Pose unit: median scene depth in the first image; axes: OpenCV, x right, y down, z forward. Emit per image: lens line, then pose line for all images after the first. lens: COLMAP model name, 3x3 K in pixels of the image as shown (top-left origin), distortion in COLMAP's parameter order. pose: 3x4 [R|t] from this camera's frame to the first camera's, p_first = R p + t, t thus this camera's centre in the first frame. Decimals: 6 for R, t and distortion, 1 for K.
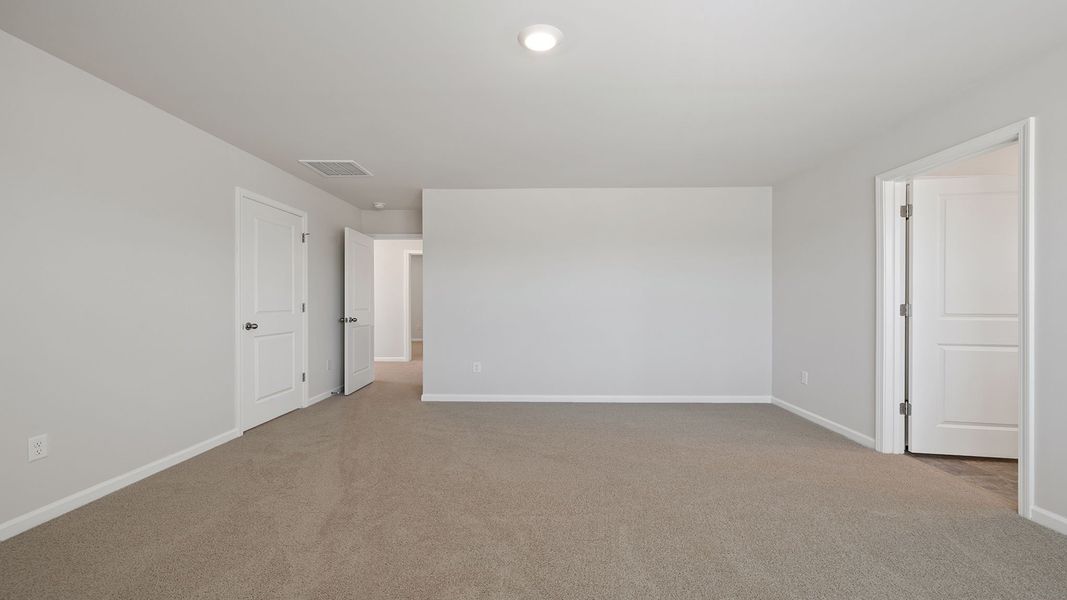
lens RADIAL K [[443.5, 0, 533.7], [0, 443.5, 297.7], [0, 0, 1]] dist [0.000993, -0.000265]
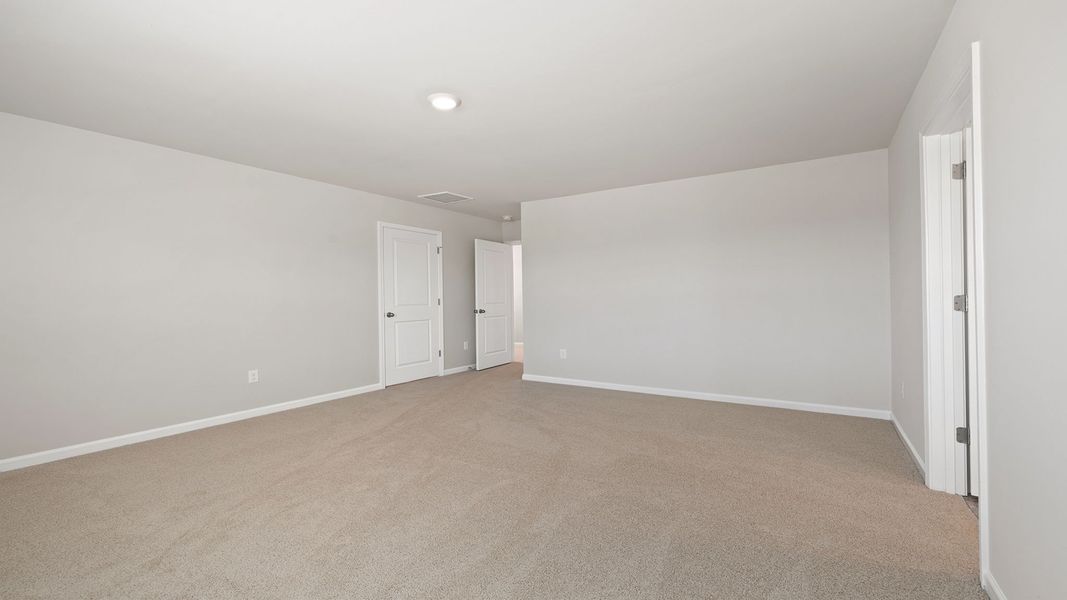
lens RADIAL K [[443.5, 0, 540.7], [0, 443.5, 290.6], [0, 0, 1]] dist [0.000993, -0.000265]
pose [[0.861009, -0.015836, -0.508342, 0.512560], [0.015607, 0.999867, -0.004714, -0.000539], [0.508349, -0.003875, 0.861142, -0.004244]]
